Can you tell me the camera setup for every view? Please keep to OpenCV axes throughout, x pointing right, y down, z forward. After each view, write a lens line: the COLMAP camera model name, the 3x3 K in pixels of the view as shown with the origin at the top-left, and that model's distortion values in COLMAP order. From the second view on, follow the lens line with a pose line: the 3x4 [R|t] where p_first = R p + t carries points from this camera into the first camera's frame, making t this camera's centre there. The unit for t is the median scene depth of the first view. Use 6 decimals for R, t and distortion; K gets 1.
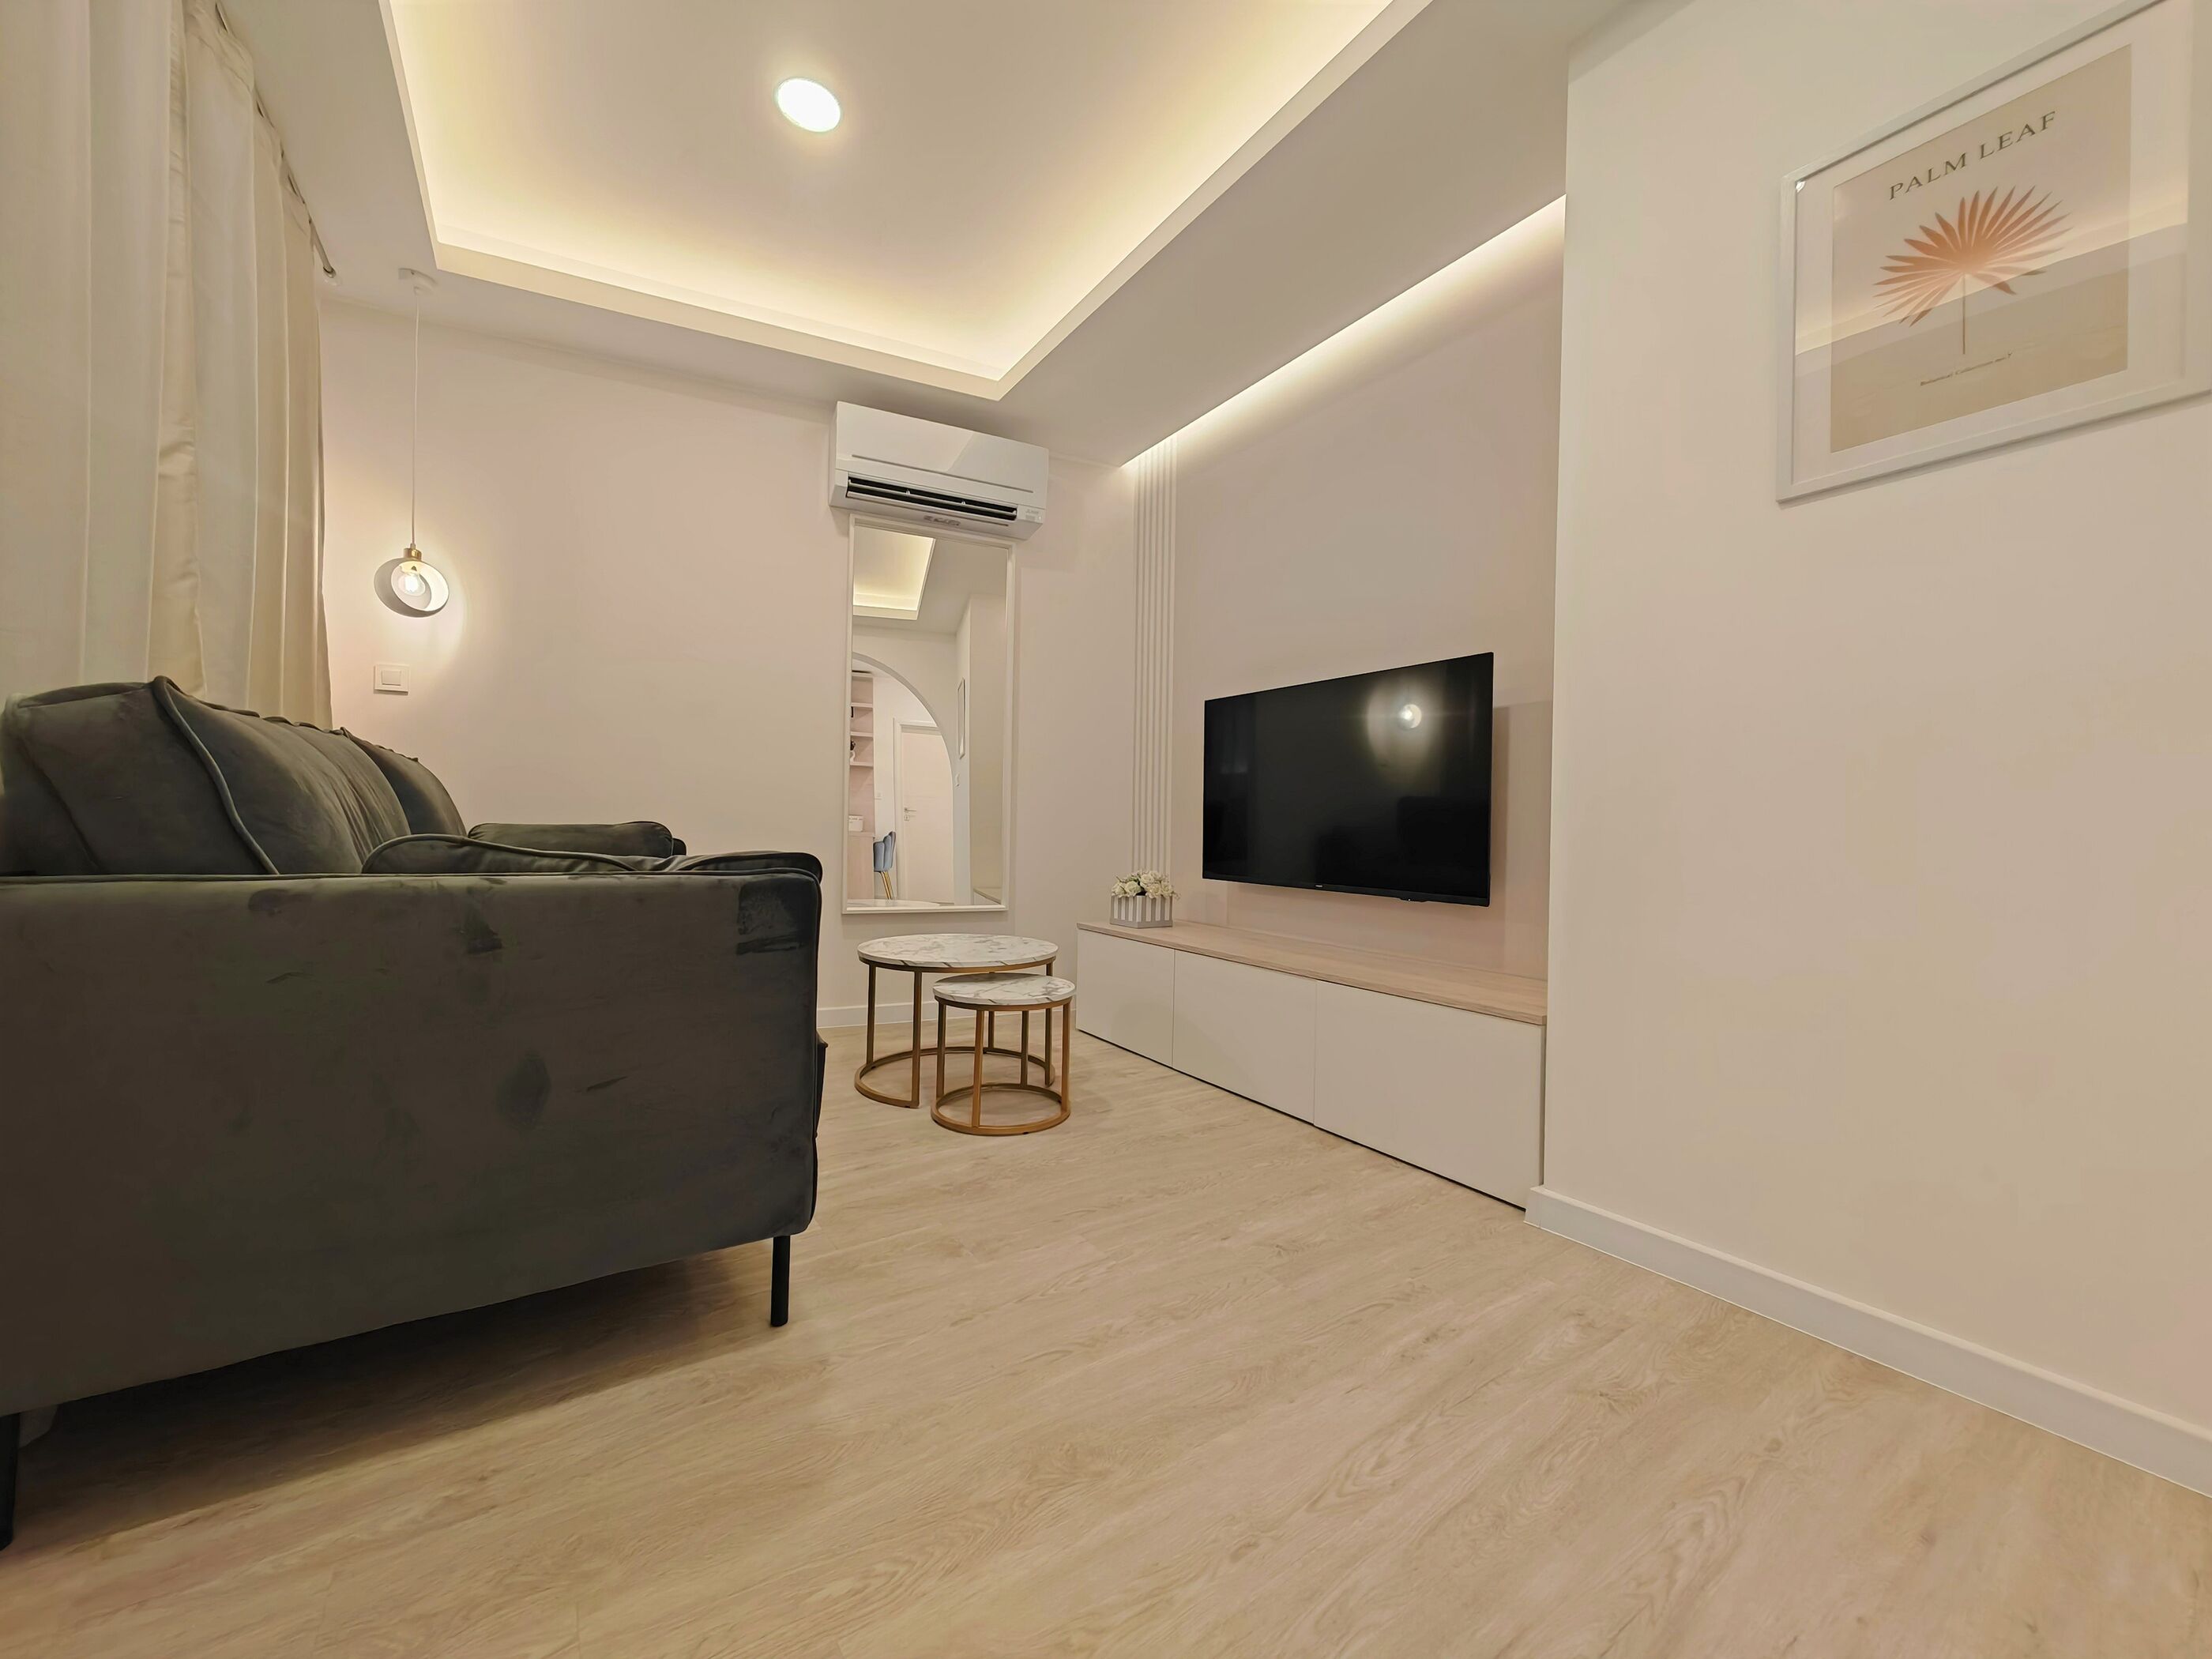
lens RADIAL K [[833.8, 0, 1105.1], [0, 833.8, 831.3], [0, 0, 1]] dist [0.003679, -0.000555]
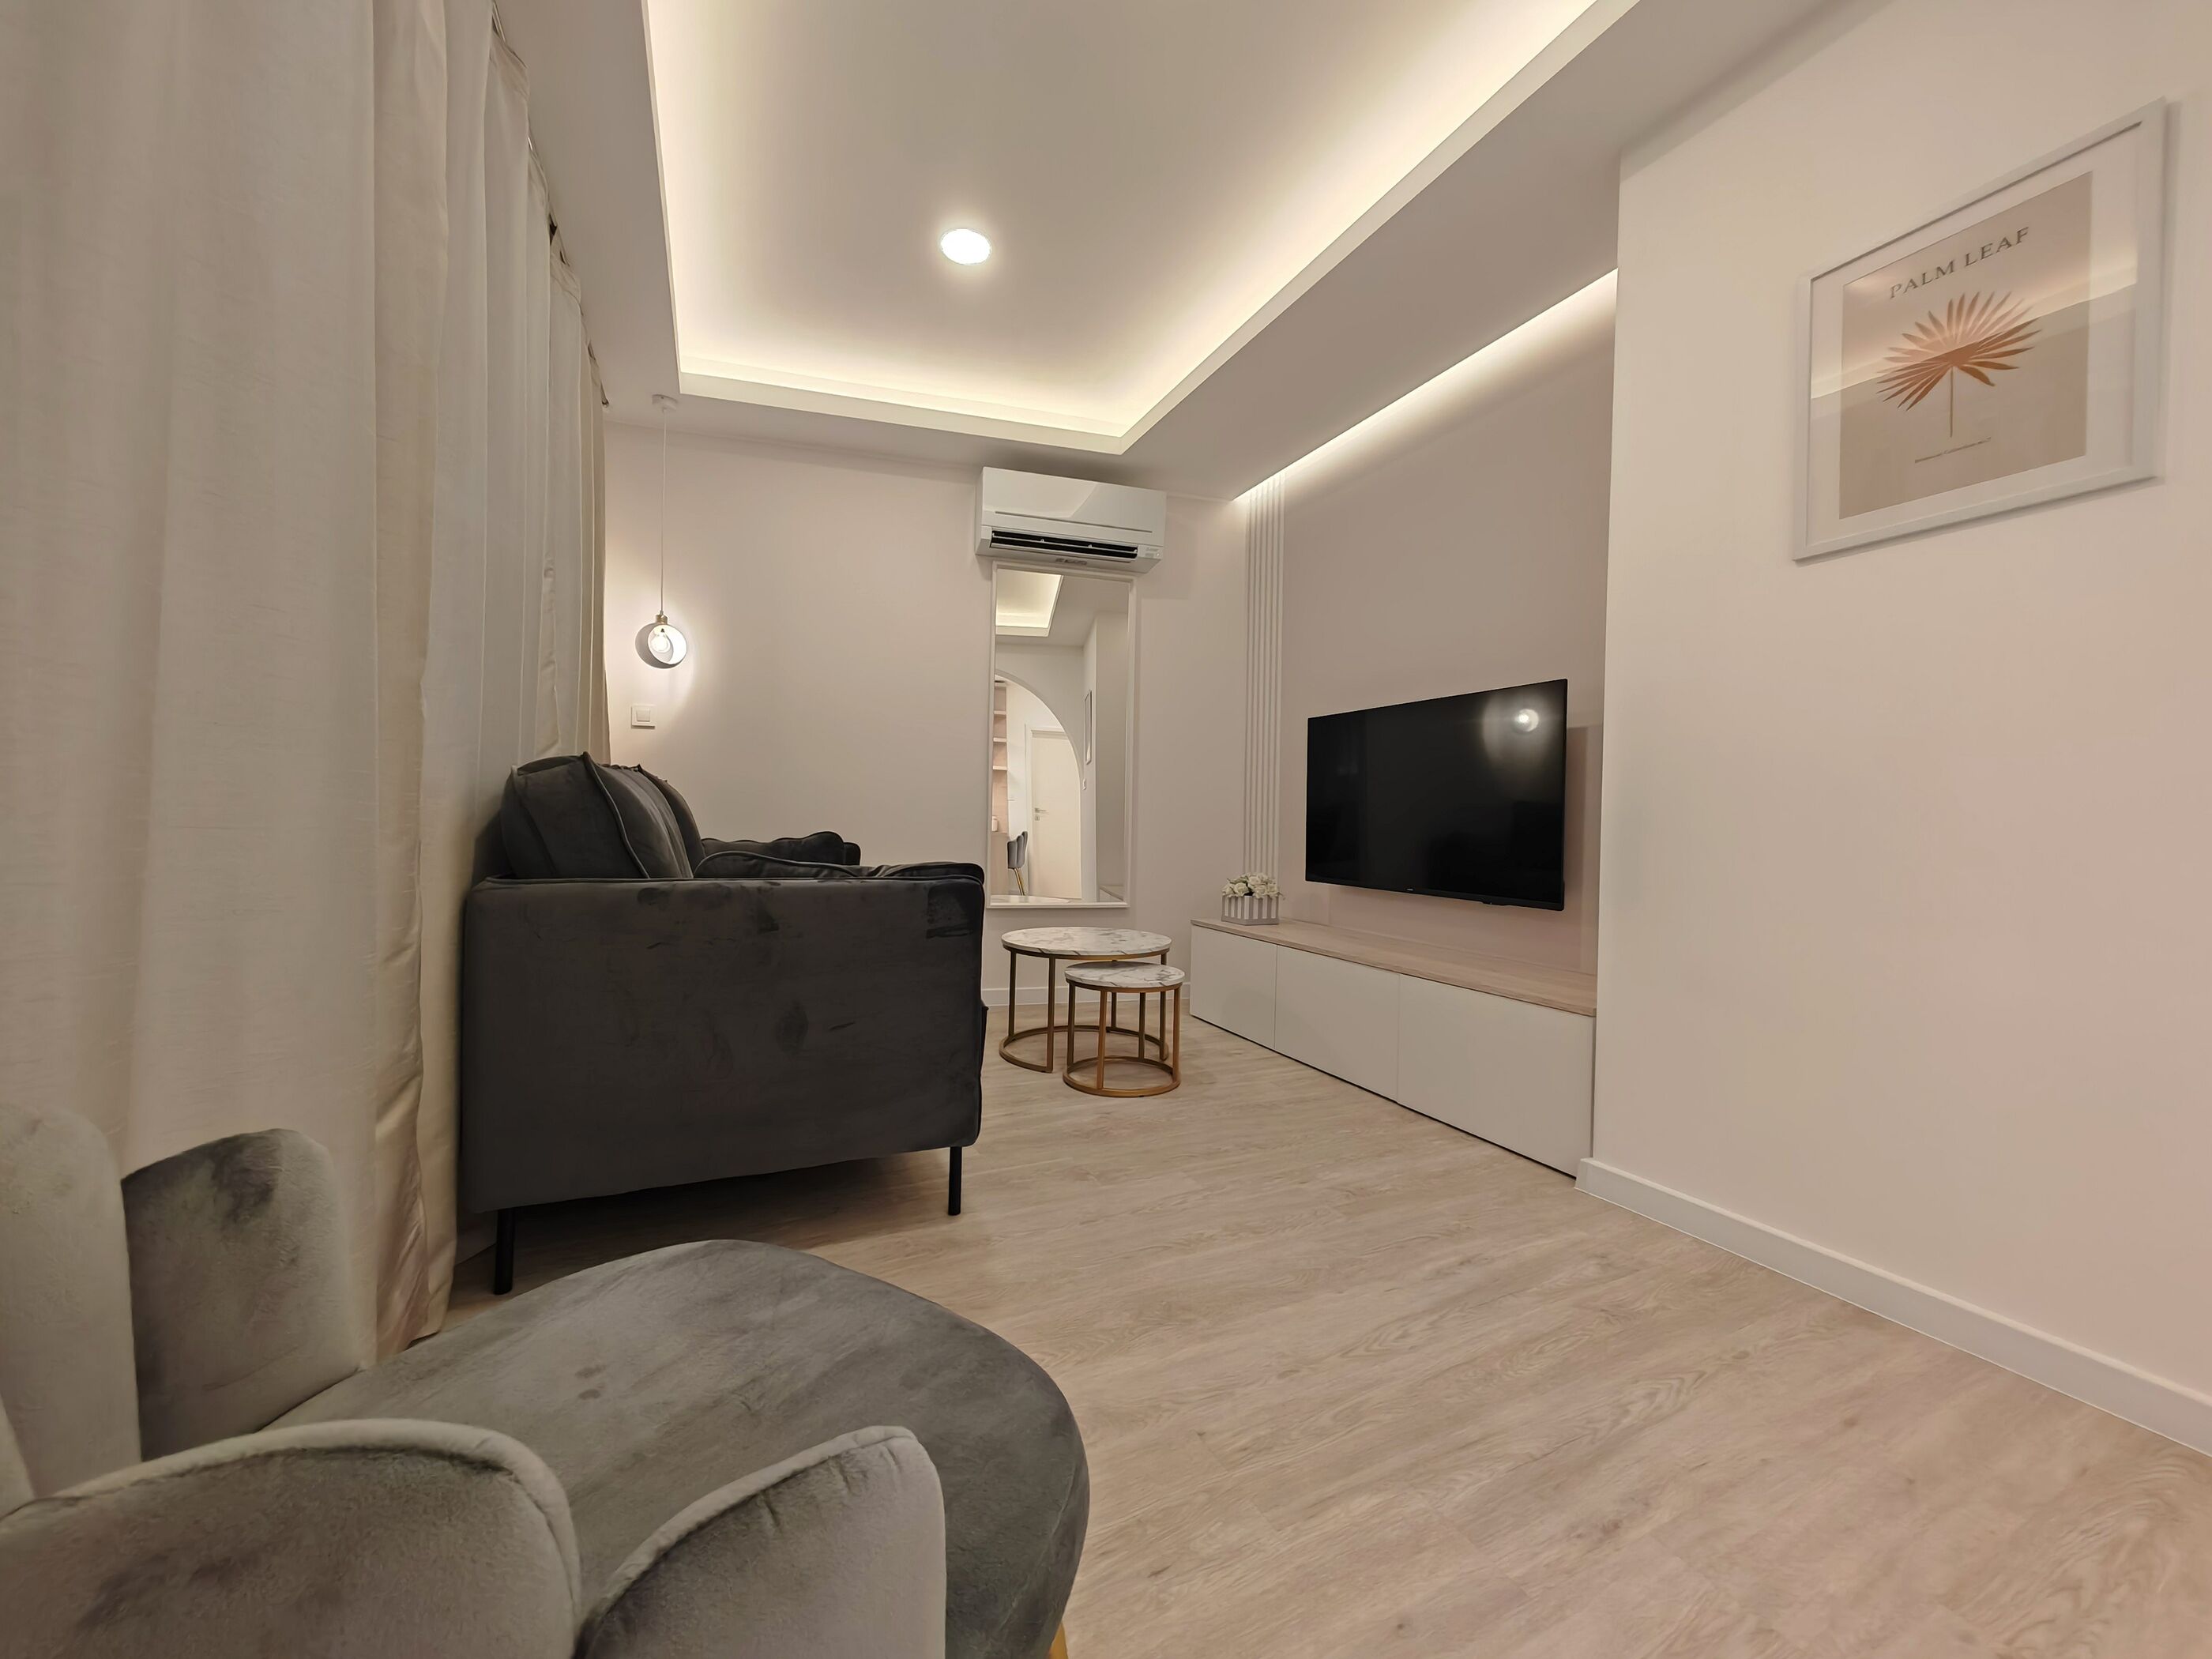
lens RADIAL K [[836.5, 0, 1106.0], [0, 836.5, 829.5], [0, 0, 1]] dist [0.000672, 0.001081]
pose [[0.988910, 0.001273, -0.148514, 0.029478], [-0.000927, 0.999997, 0.002397, -0.018629], [0.148516, -0.002233, 0.988907, -0.172886]]
